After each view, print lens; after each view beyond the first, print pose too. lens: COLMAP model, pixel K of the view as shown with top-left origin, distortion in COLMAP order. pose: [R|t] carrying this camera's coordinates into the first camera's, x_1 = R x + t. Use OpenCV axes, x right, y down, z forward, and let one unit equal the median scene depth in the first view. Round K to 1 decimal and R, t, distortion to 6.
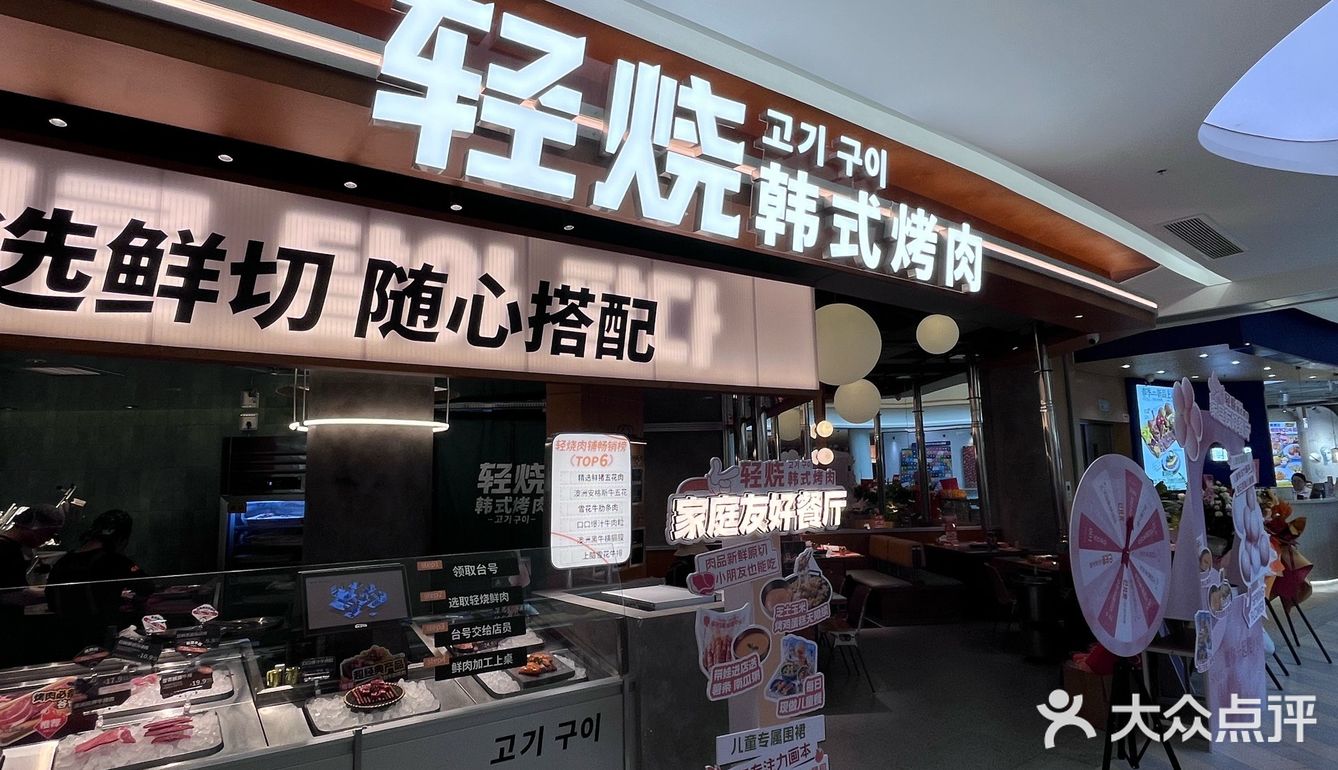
lens RADIAL K [[765.4, 0, 639.7], [0, 765.4, 372.8], [0, 0, 1]] dist [0.000800, -0.000539]
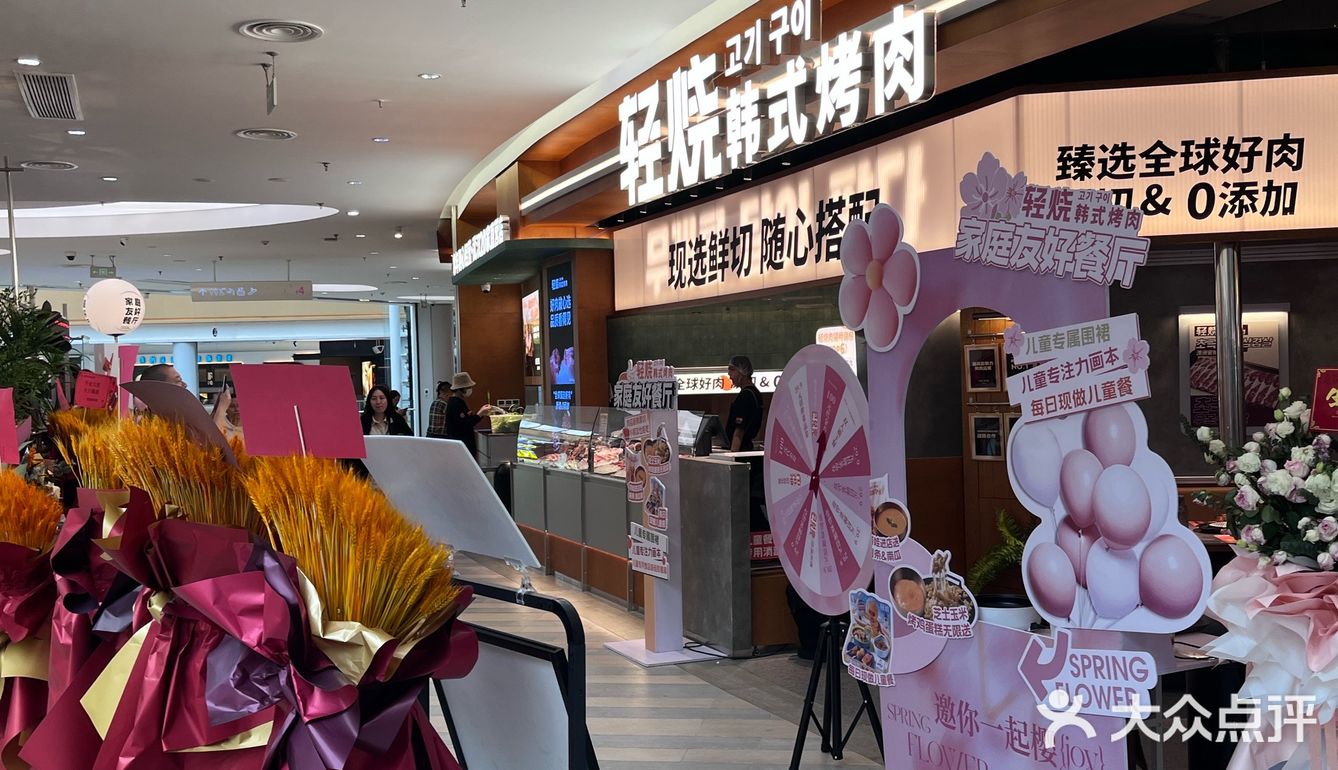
lens RADIAL K [[1339.9, 0, 669.0], [0, 1339.9, 385.0], [0, 0, 1]] dist [0.044354, -0.032670]
pose [[-0.241362, 0.036732, -0.969740, 2.038662], [0.170720, 0.985306, -0.005170, 0.138719], [0.955300, -0.166802, -0.244087, 1.274804]]
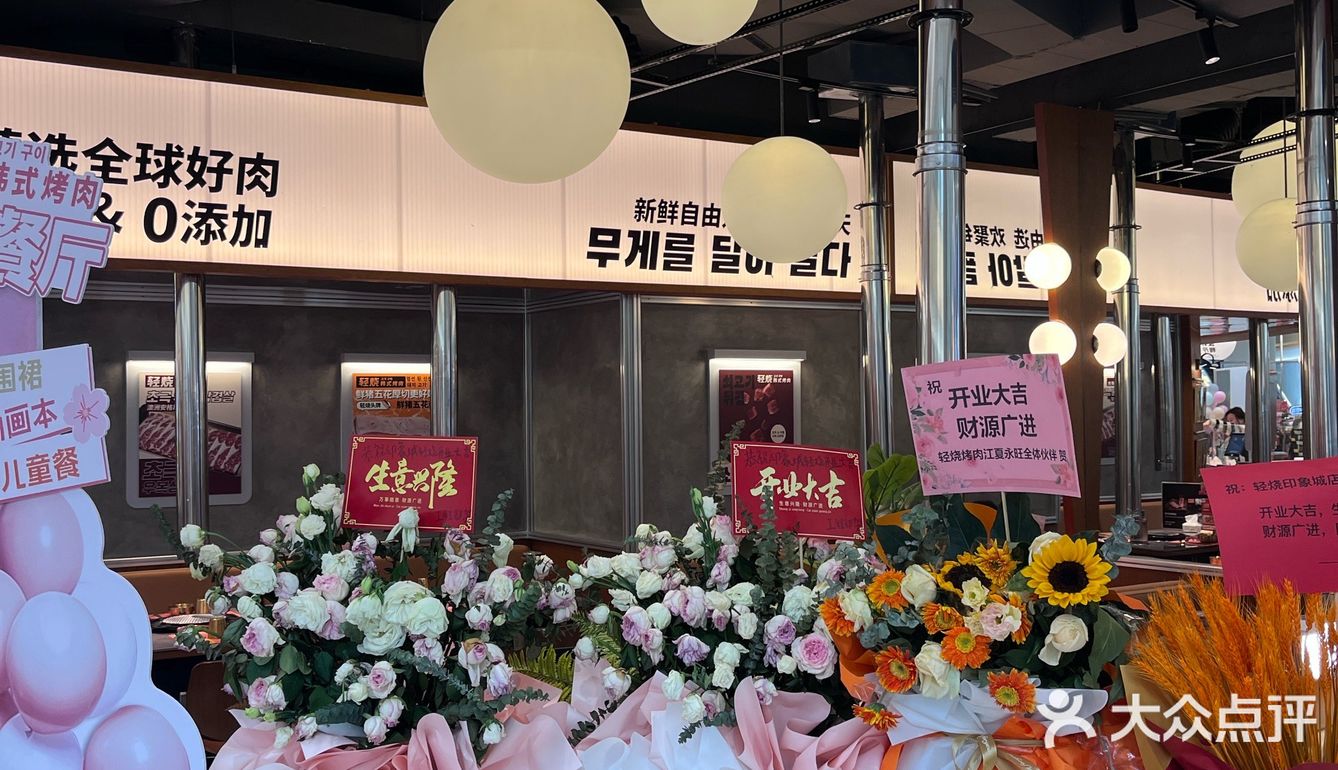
lens RADIAL K [[1346.4, 0, 669.0], [0, 1346.4, 385.0], [0, 0, 1]] dist [0.015789, 0.013466]
pose [[0.488511, 0.002763, -0.872554, 1.689541], [0.125487, 0.989377, 0.073389, 0.145837], [0.863487, -0.145346, 0.482975, 1.297058]]
